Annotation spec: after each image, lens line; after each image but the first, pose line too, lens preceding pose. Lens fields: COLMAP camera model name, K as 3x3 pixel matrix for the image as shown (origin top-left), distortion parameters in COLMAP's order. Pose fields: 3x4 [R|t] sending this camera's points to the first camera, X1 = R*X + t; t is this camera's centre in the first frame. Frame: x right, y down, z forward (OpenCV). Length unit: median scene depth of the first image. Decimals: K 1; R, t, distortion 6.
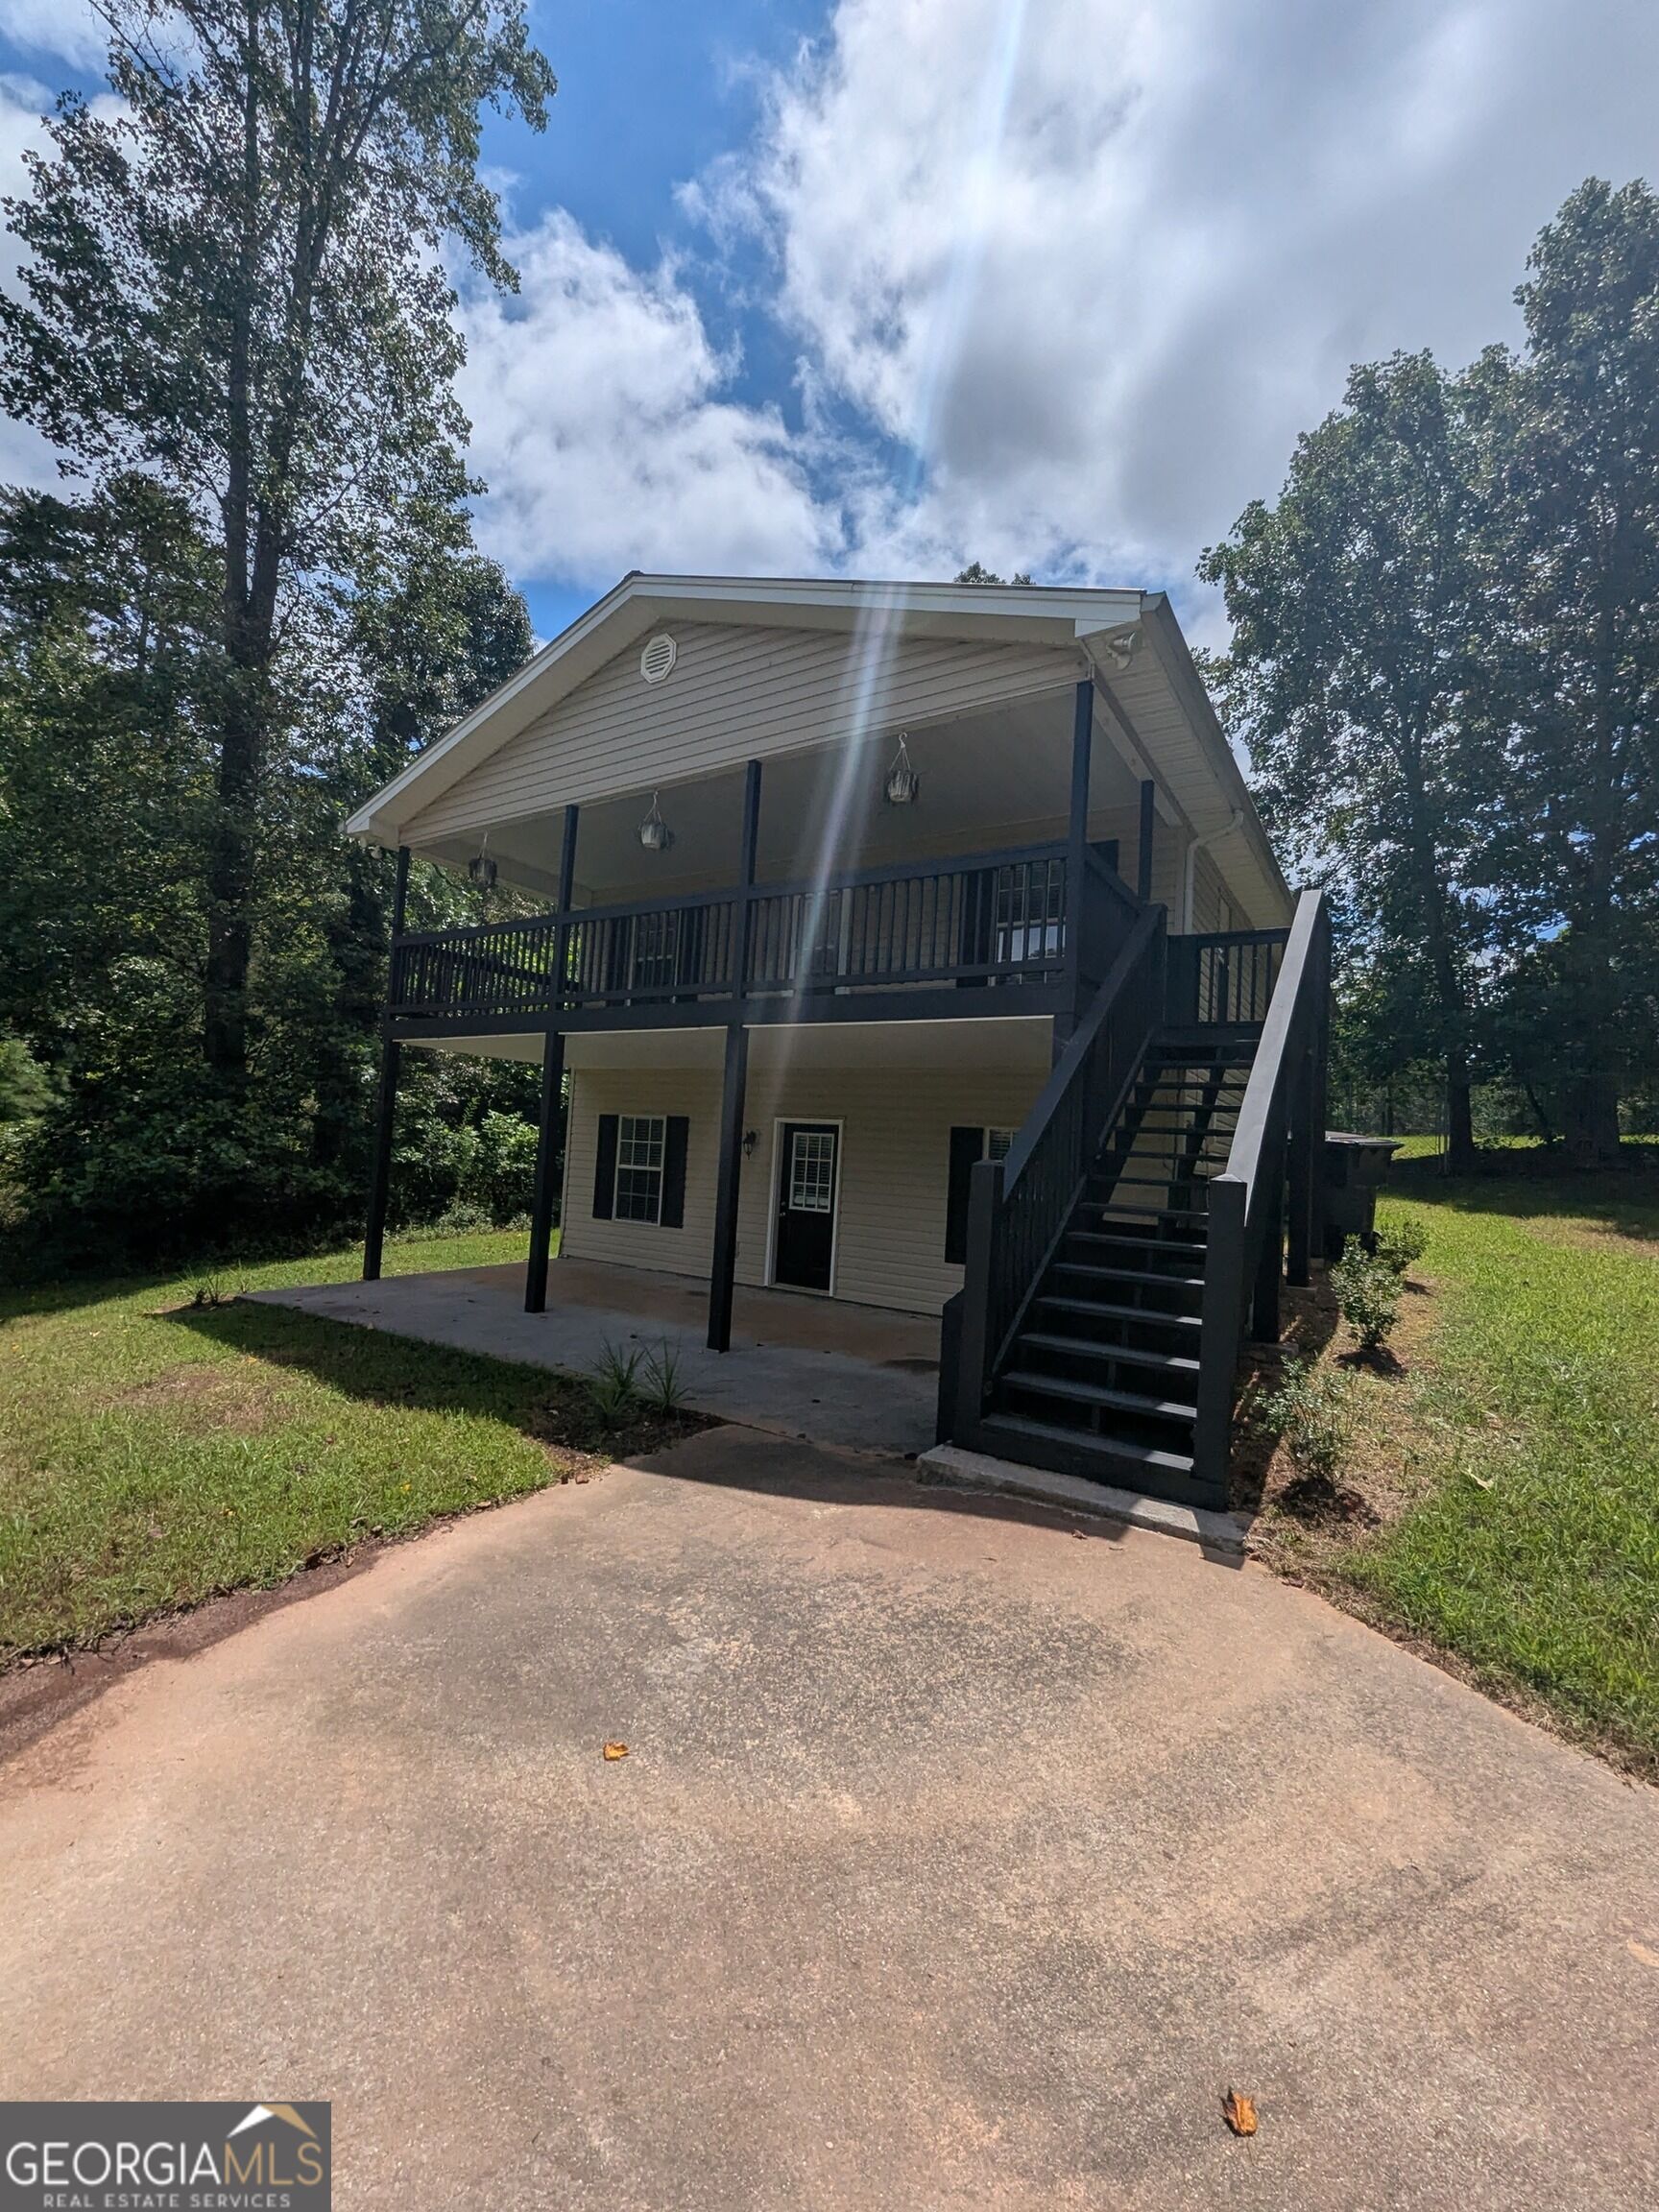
lens RADIAL K [[918.5, 0, 811.0], [0, 918.5, 1115.3], [0, 0, 1]] dist [0.002731, -0.000978]
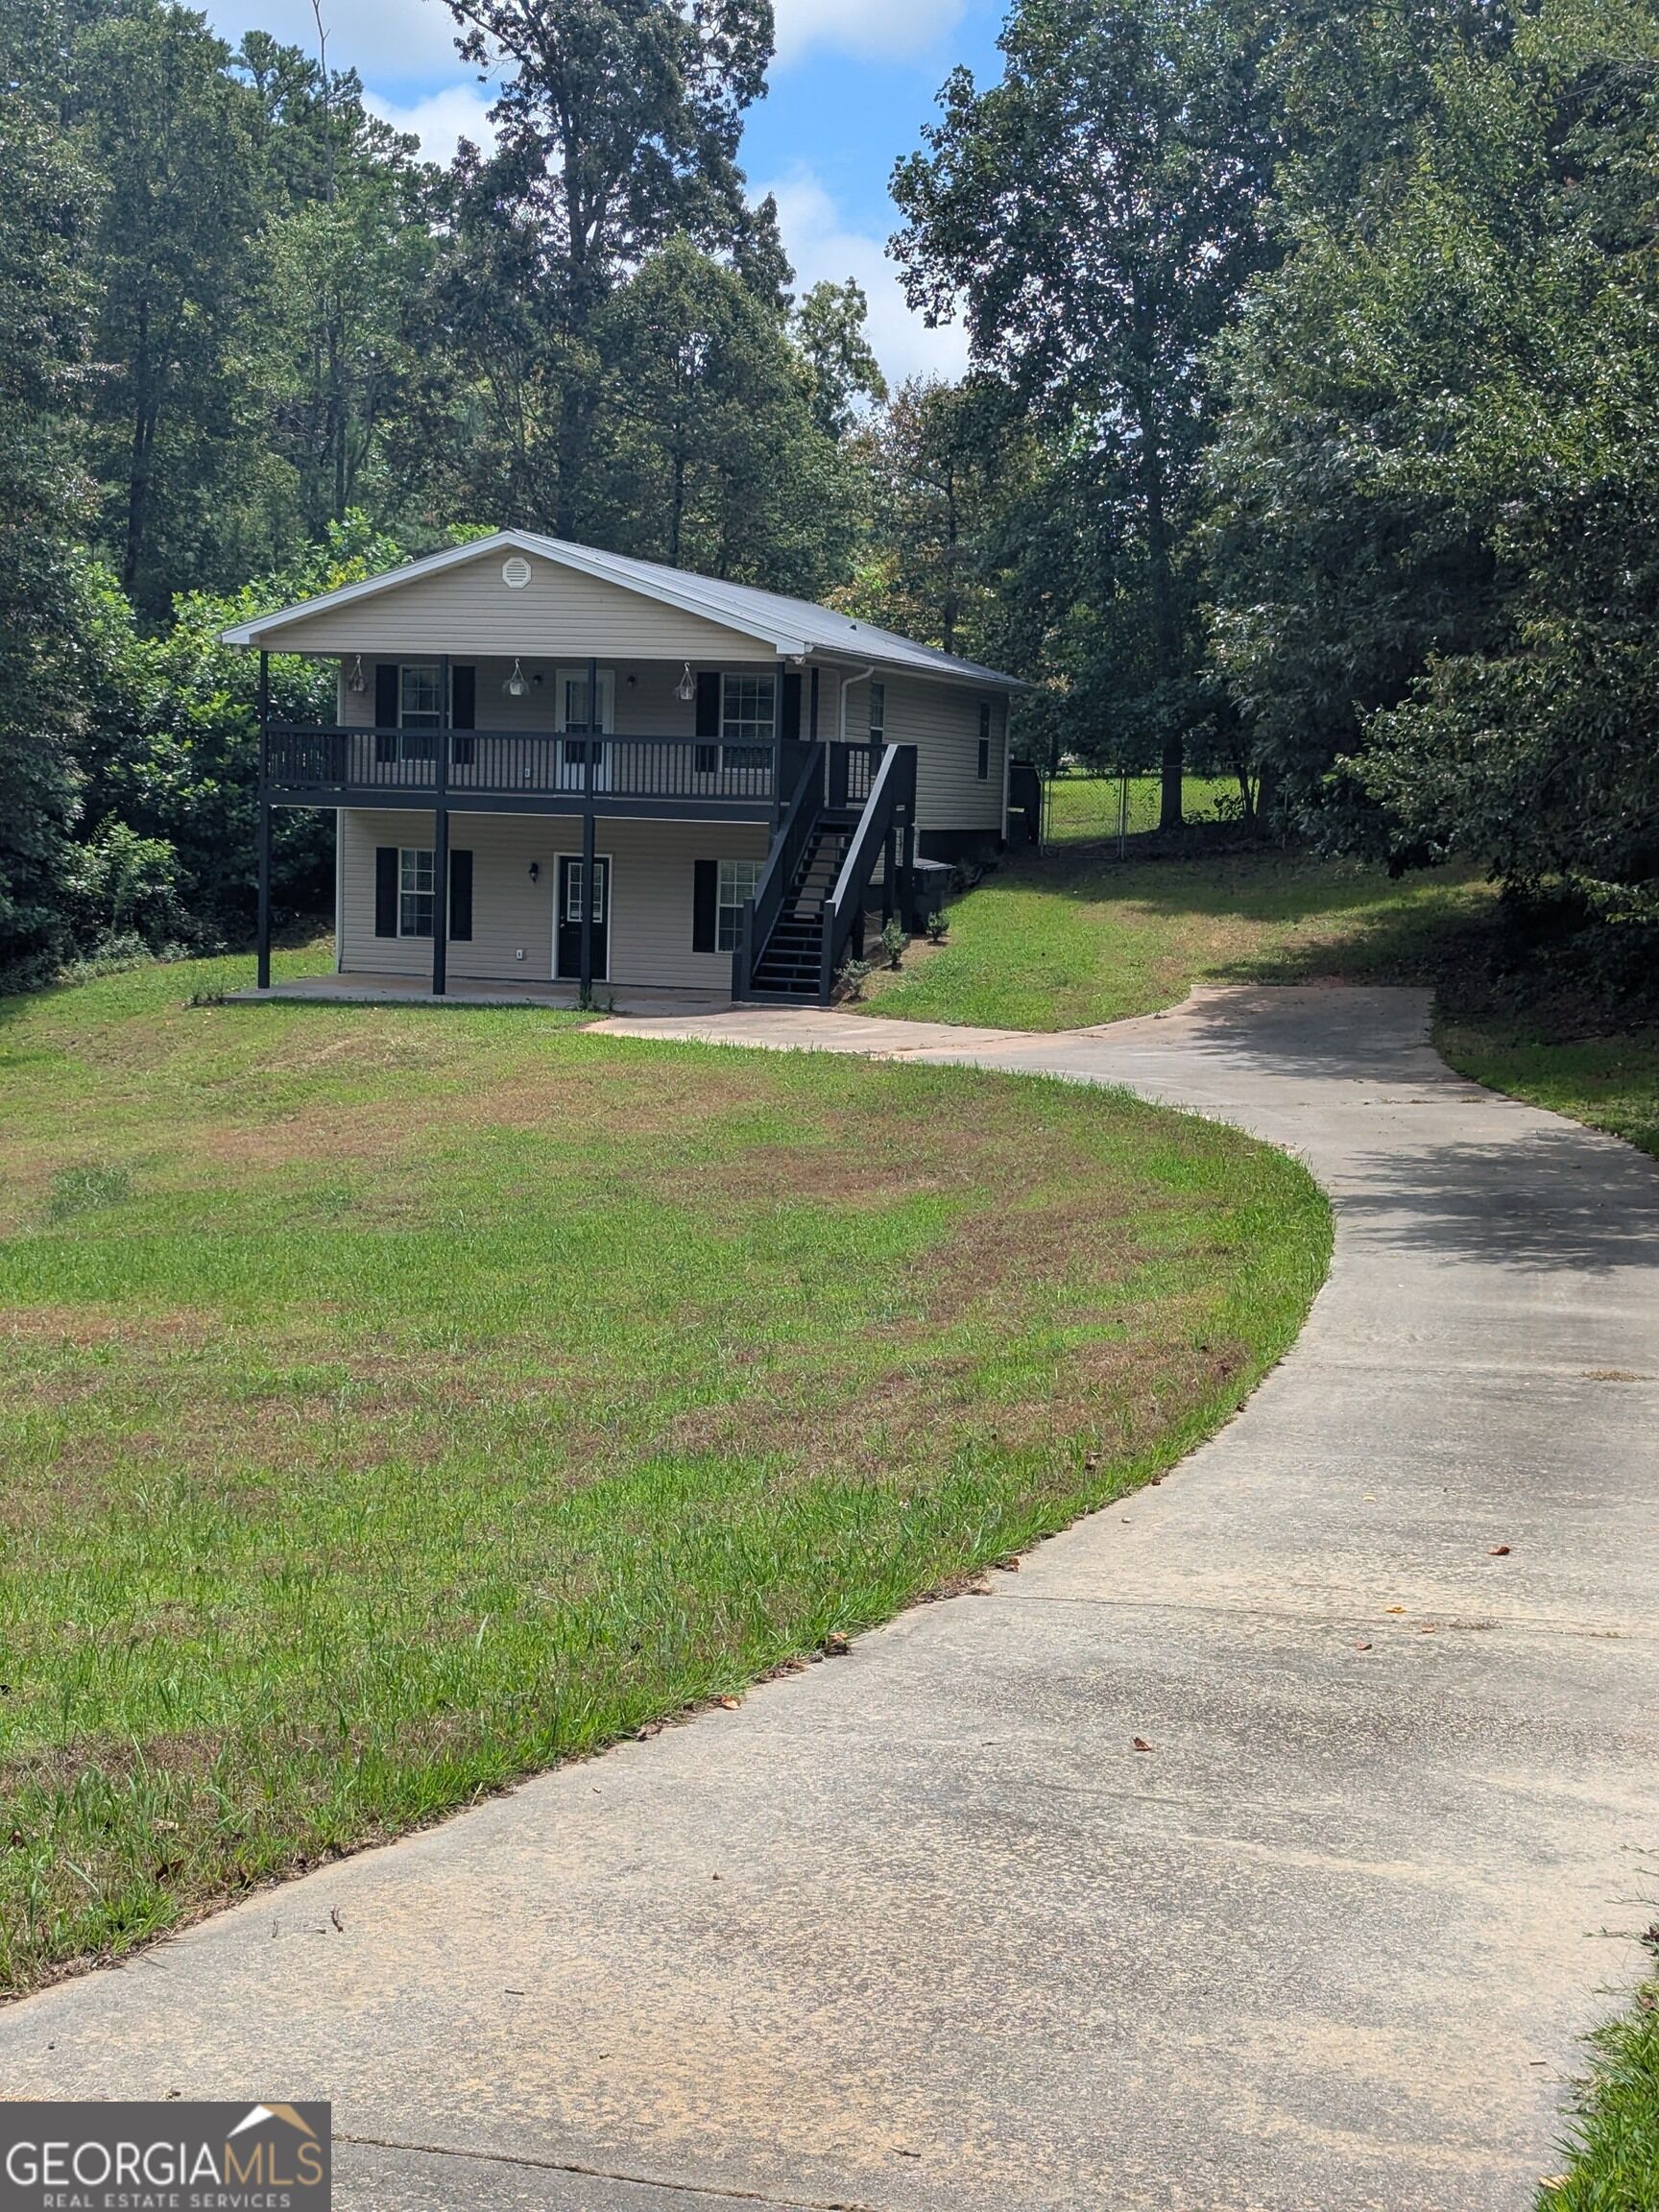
lens RADIAL K [[3836.3, 0, 825.0], [0, 3836.3, 1086.1], [0, 0, 1]] dist [0.231501, 0.000000]
pose [[0.953164, -0.056955, 0.297045, -1.320189], [0.013276, 0.989042, 0.147037, -0.468267], [-0.302164, -0.136207, 0.943475, -4.334603]]
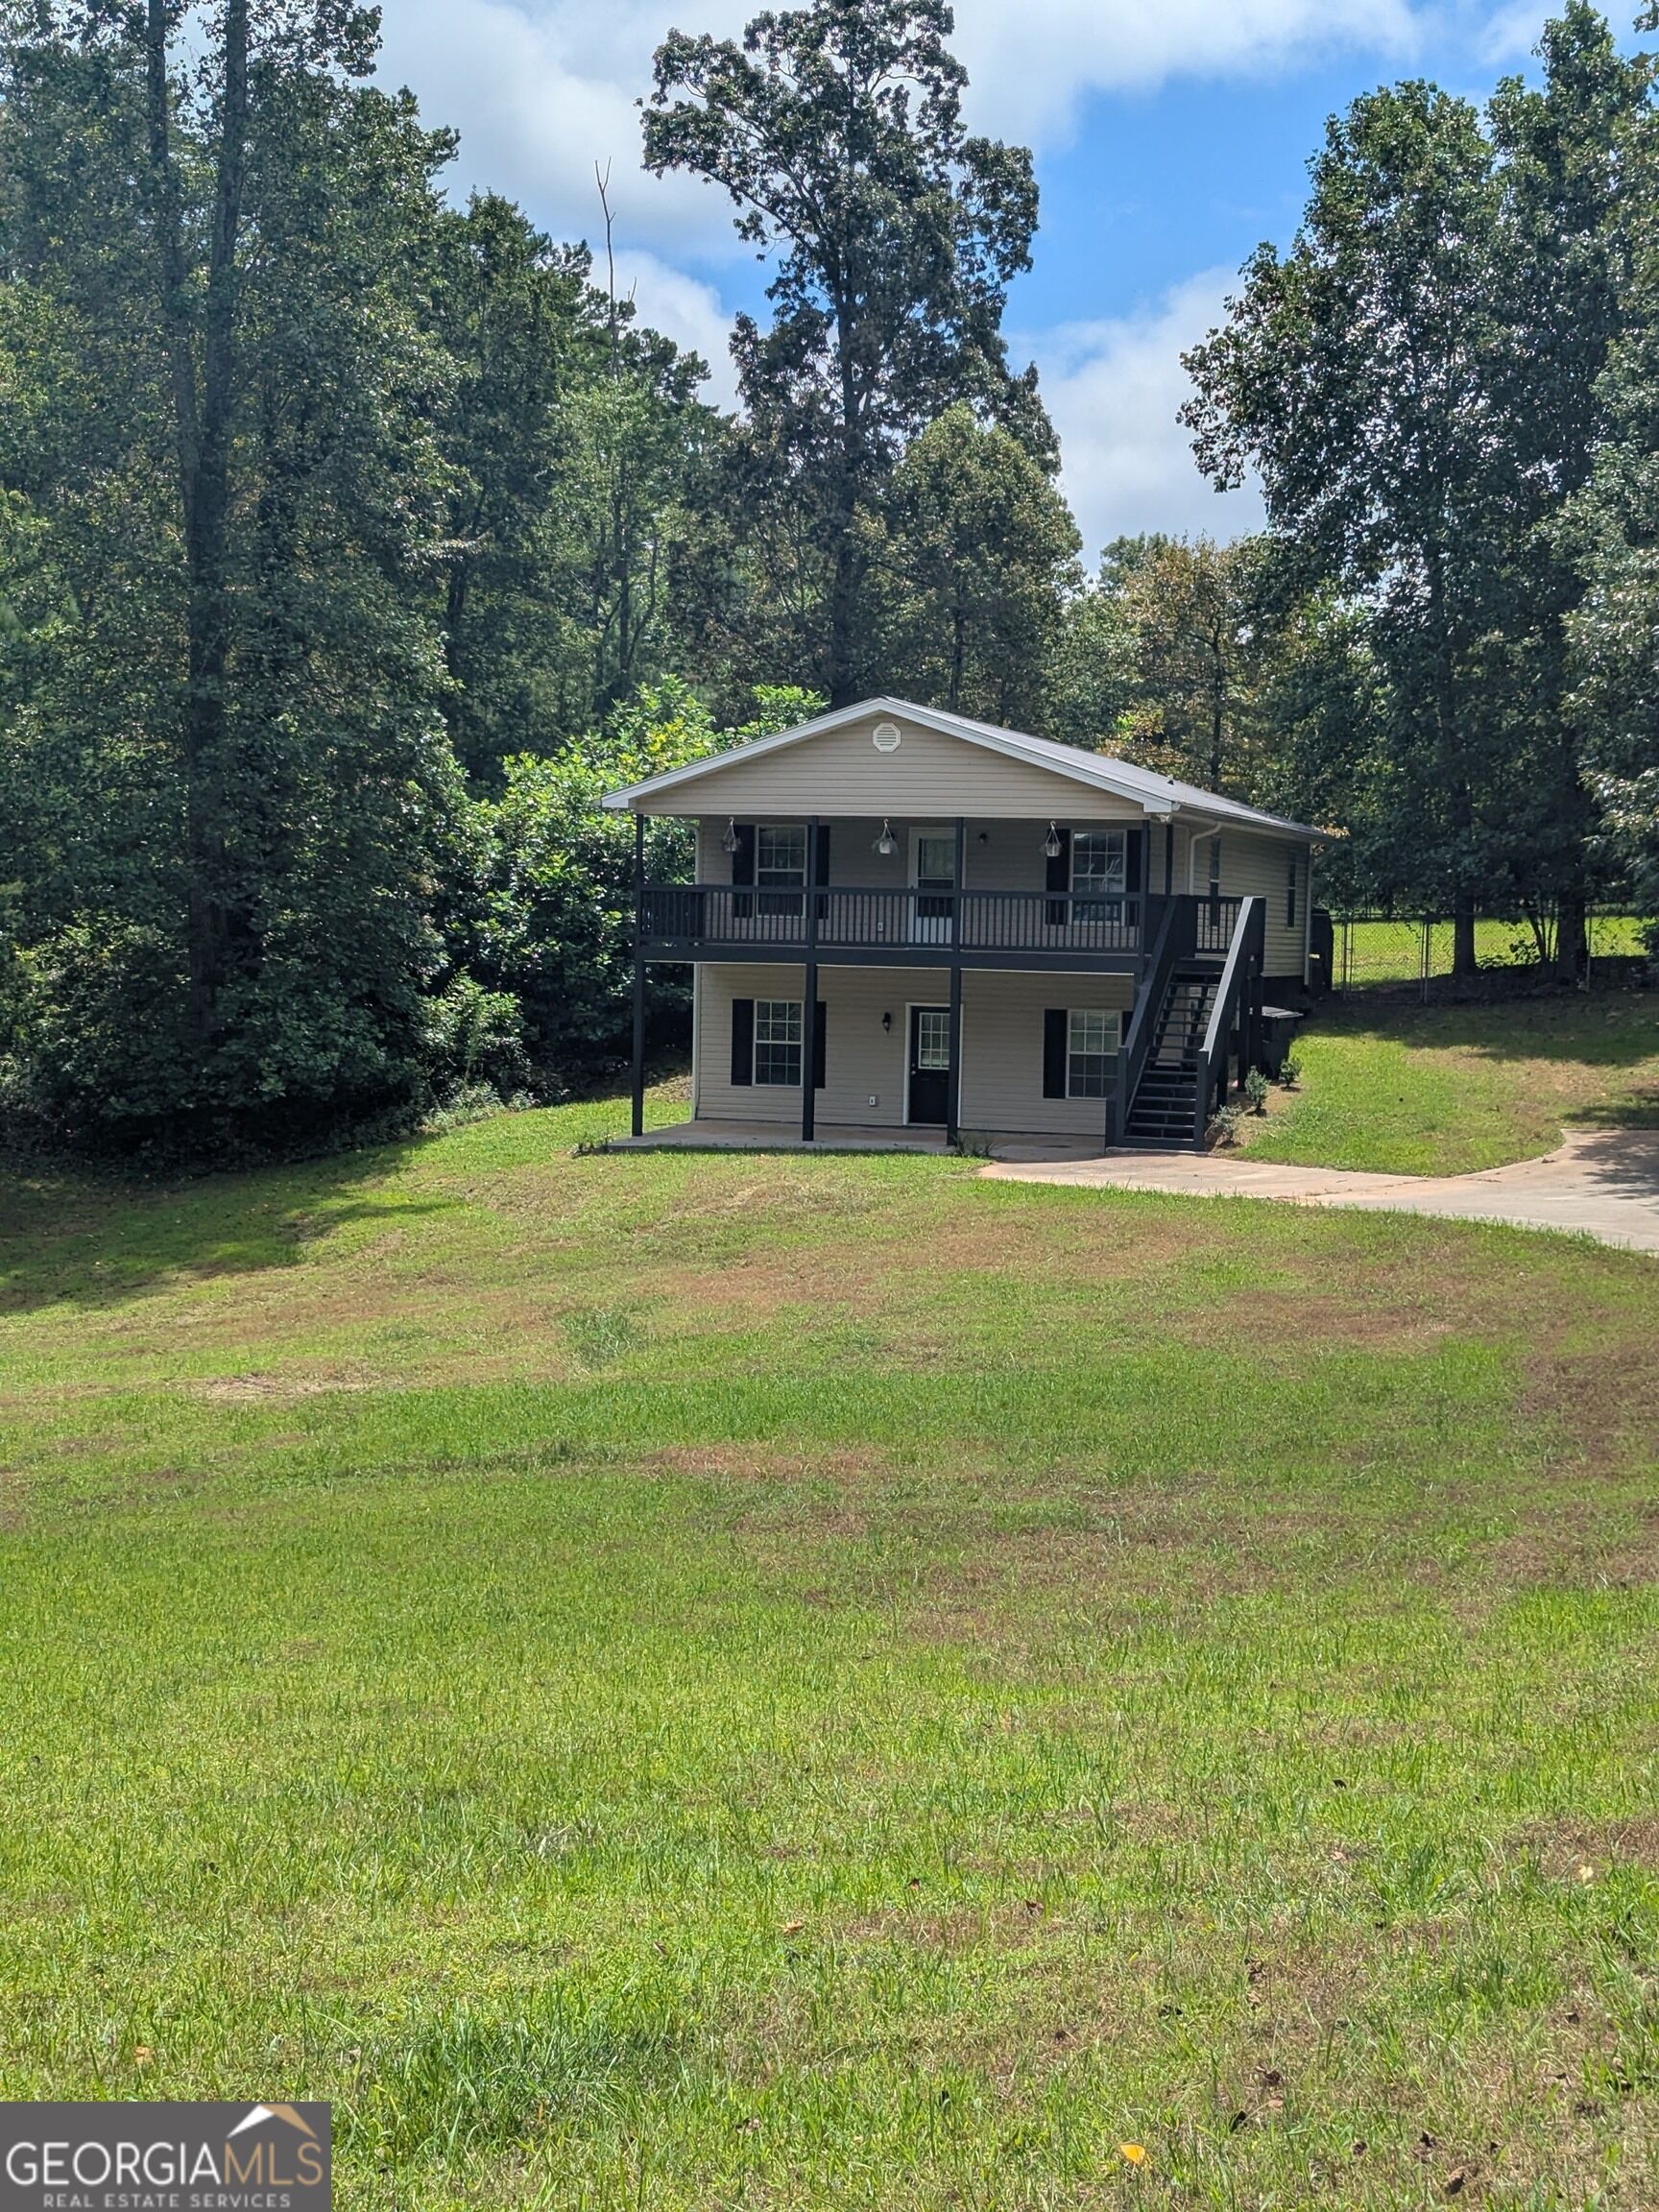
lens RADIAL K [[3836.3, 0, 826.9], [0, 3836.3, 1123.1], [0, 0, 1]] dist [0.231501, 0.000000]
pose [[0.955761, -0.055181, 0.288923, -1.805039], [0.020201, 0.992240, 0.122684, -0.520387], [-0.293451, -0.111420, 0.949459, -4.377881]]
